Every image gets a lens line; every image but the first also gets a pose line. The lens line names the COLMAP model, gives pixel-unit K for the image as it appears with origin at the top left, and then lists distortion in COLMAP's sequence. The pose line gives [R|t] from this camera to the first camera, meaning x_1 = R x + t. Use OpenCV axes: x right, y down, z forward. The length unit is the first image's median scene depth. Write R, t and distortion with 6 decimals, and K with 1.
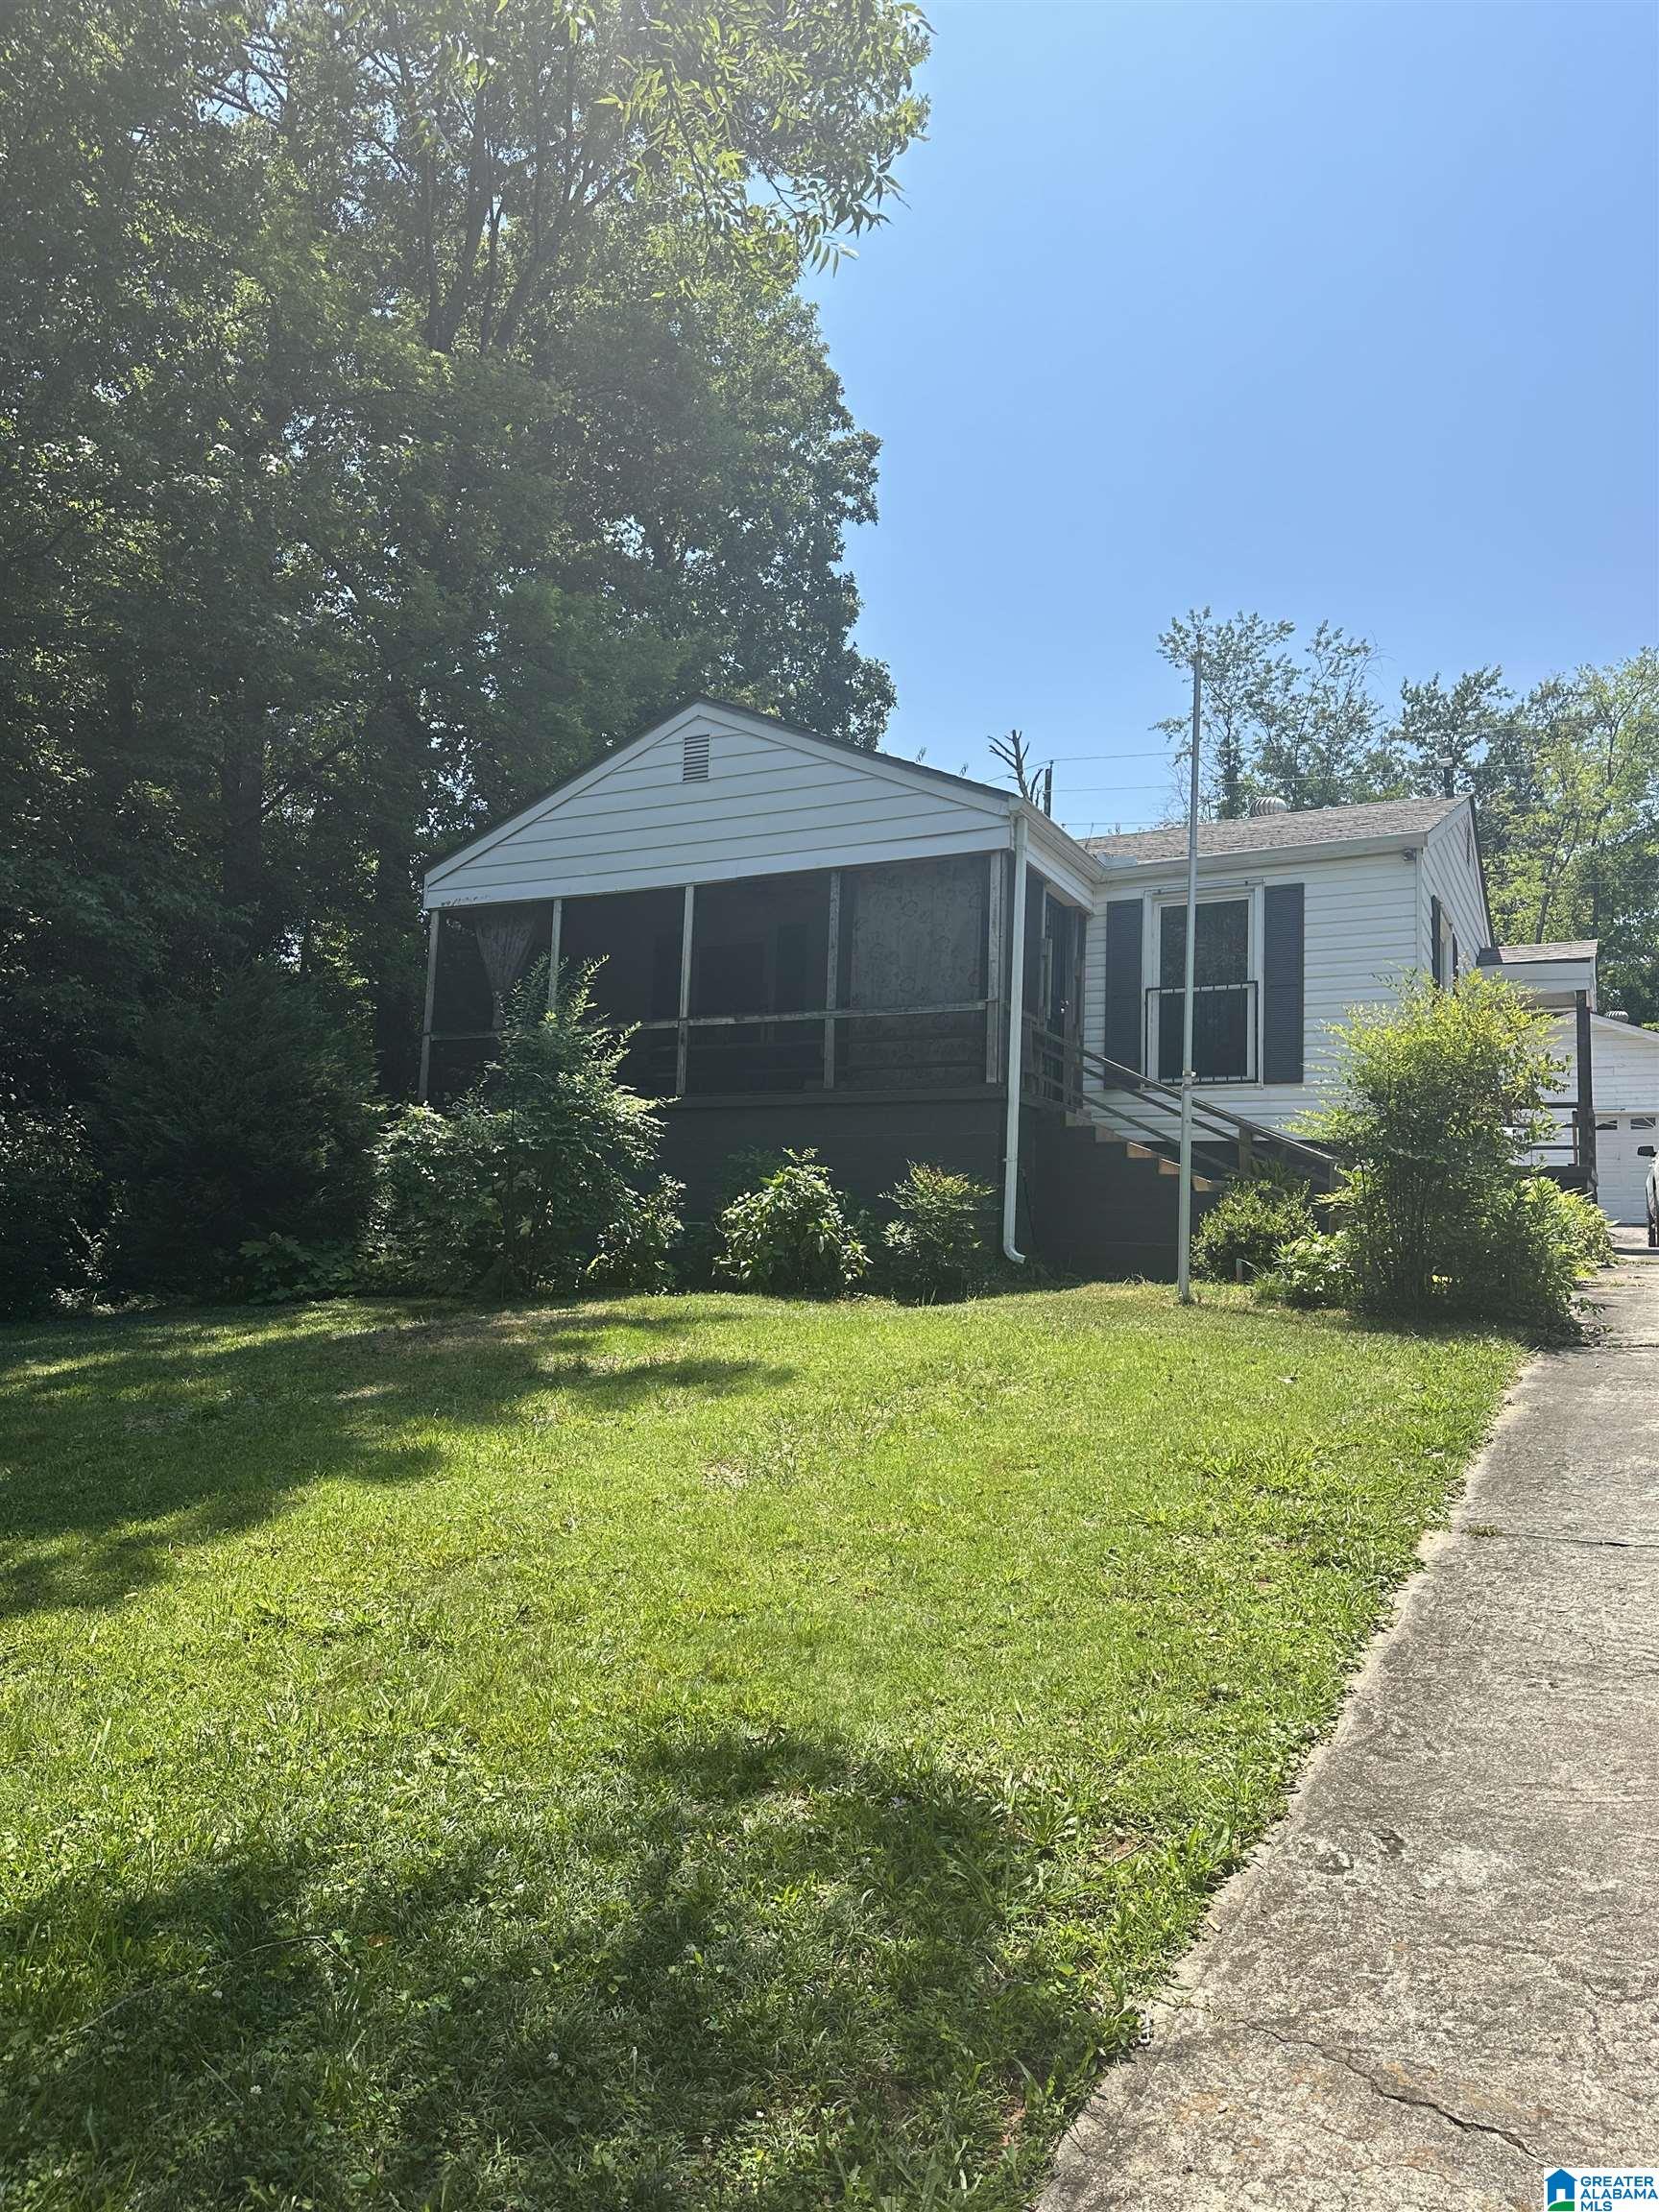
lens RADIAL K [[1571.1, 0, 830.5], [0, 1571.1, 1110.3], [0, 0, 1]] dist [0.011770, -0.027405]
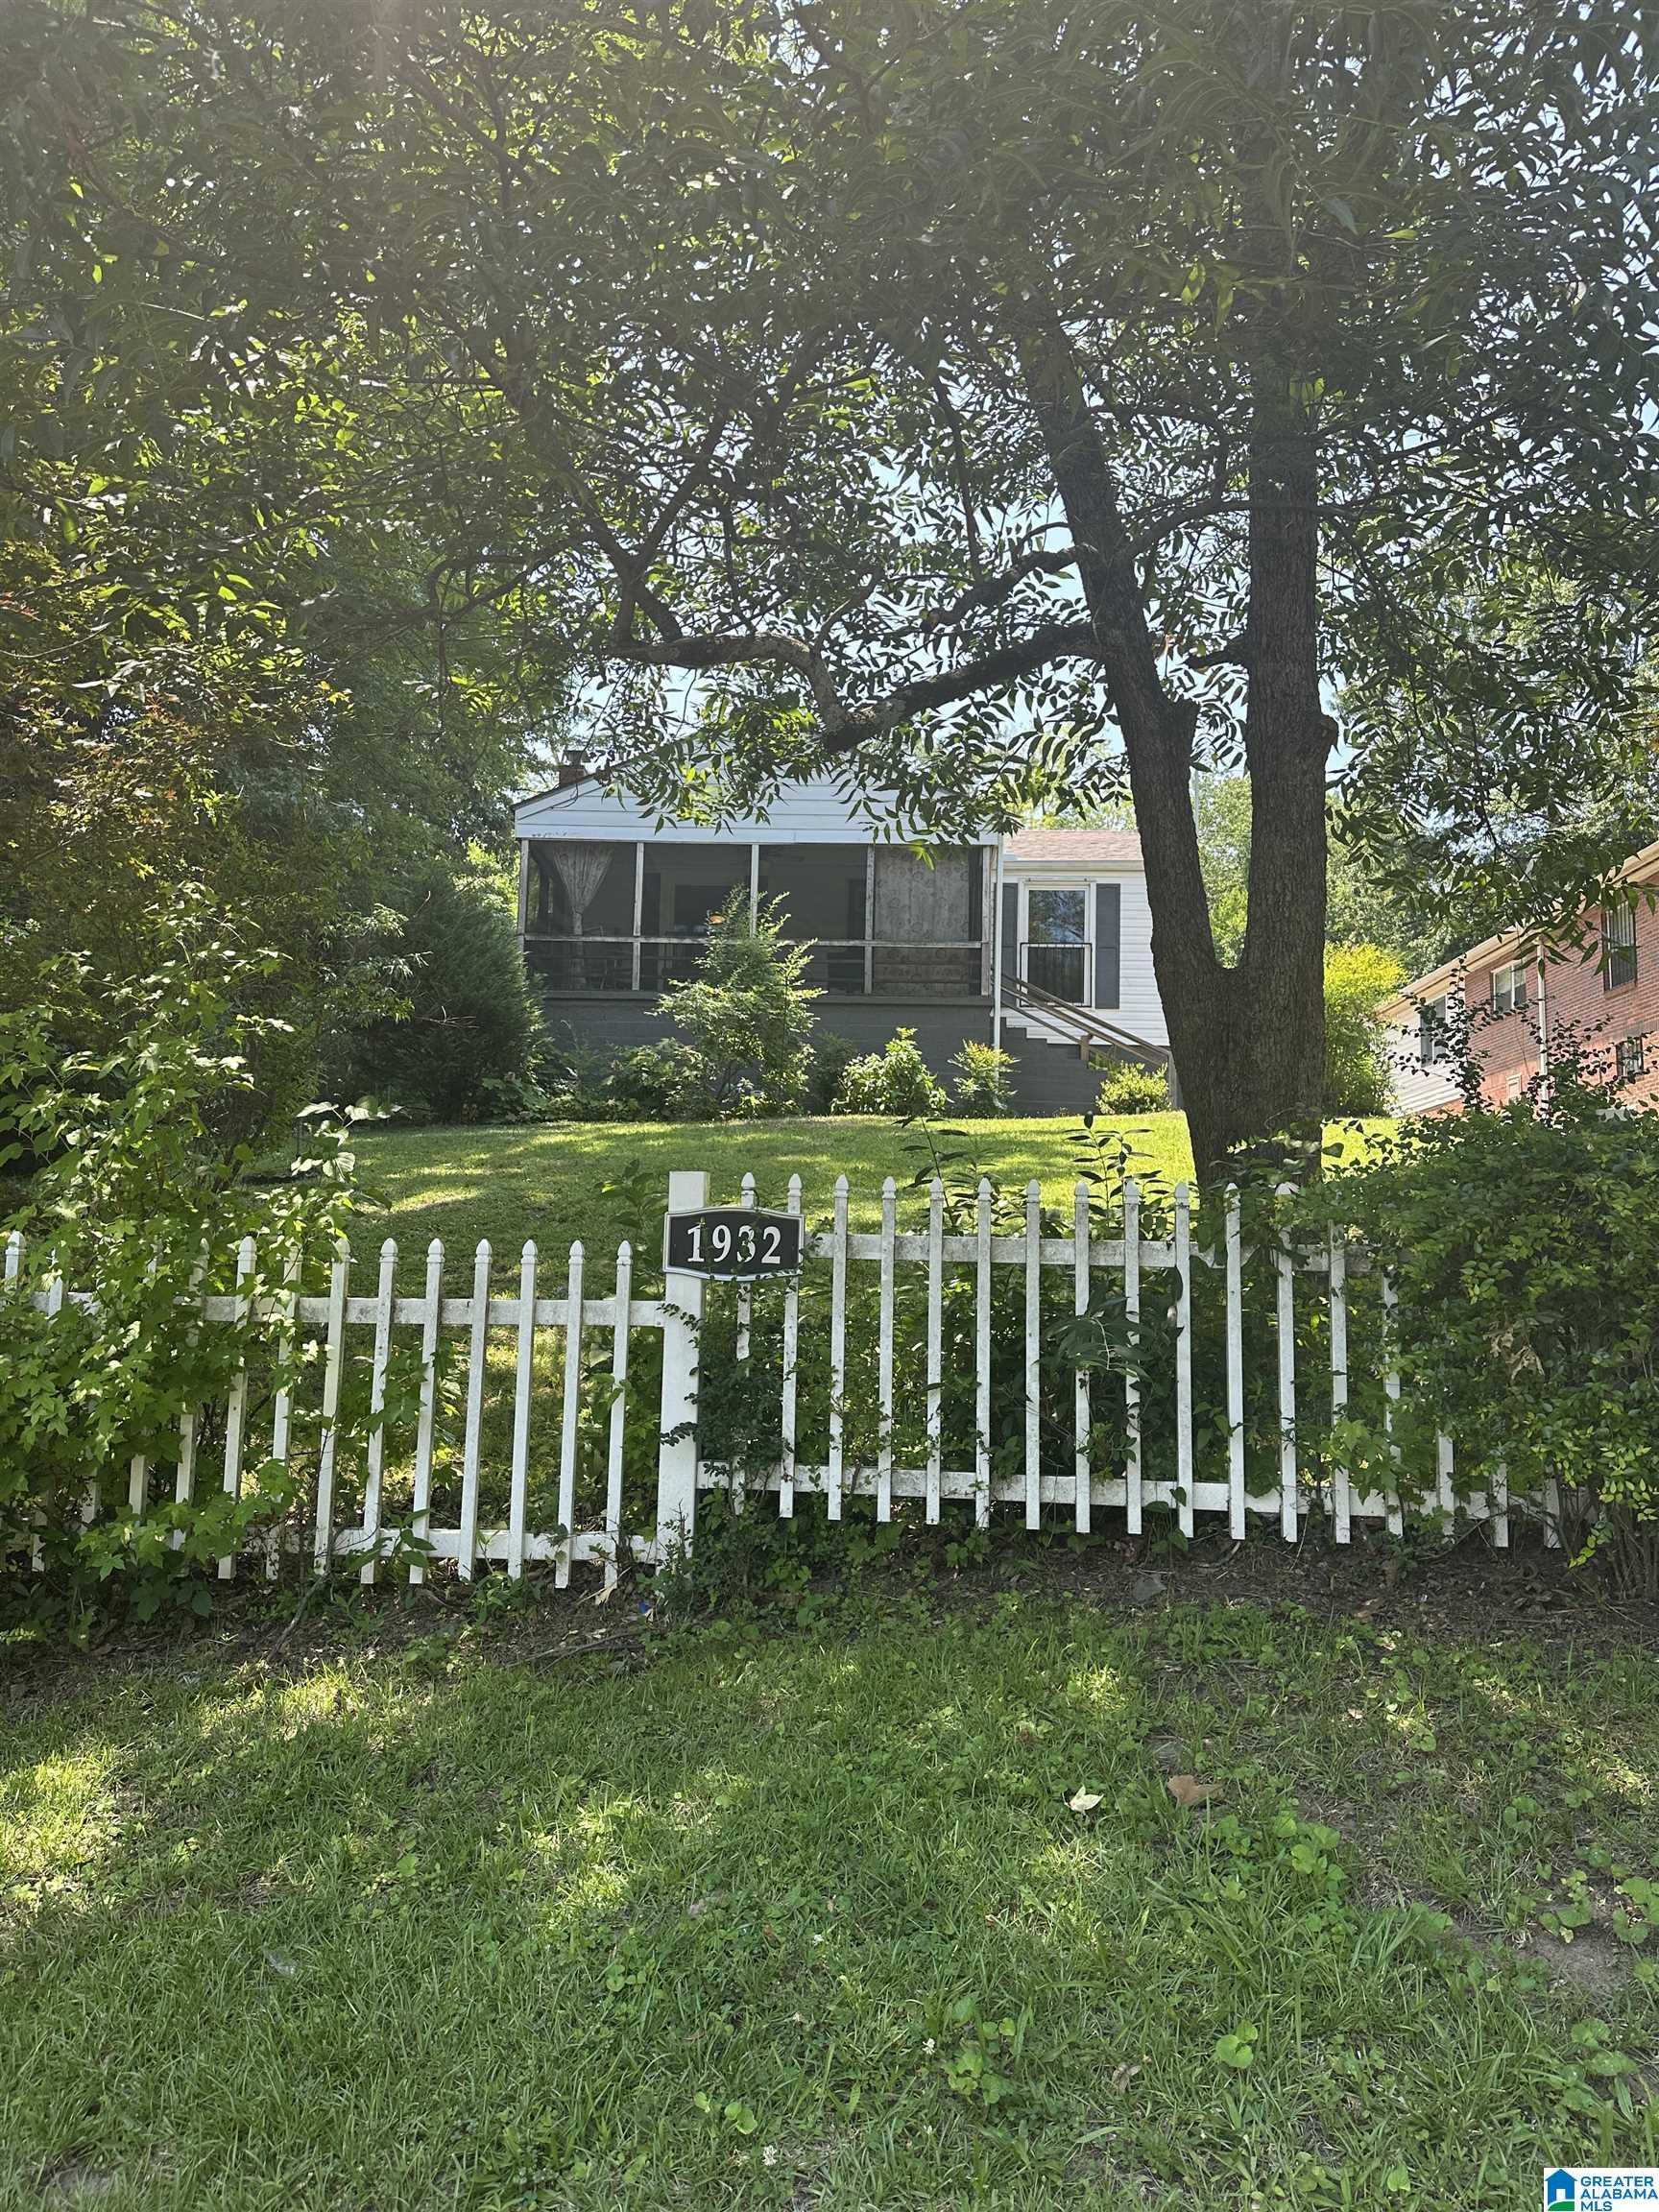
lens RADIAL K [[1571.1, 0, 830.8], [0, 1571.1, 1105.2], [0, 0, 1]] dist [0.011770, -0.027405]
pose [[0.904228, 0.033952, 0.425699, -0.648514], [-0.046196, 0.998762, 0.018467, 0.065266], [-0.424545, -0.036364, 0.904677, -0.332281]]
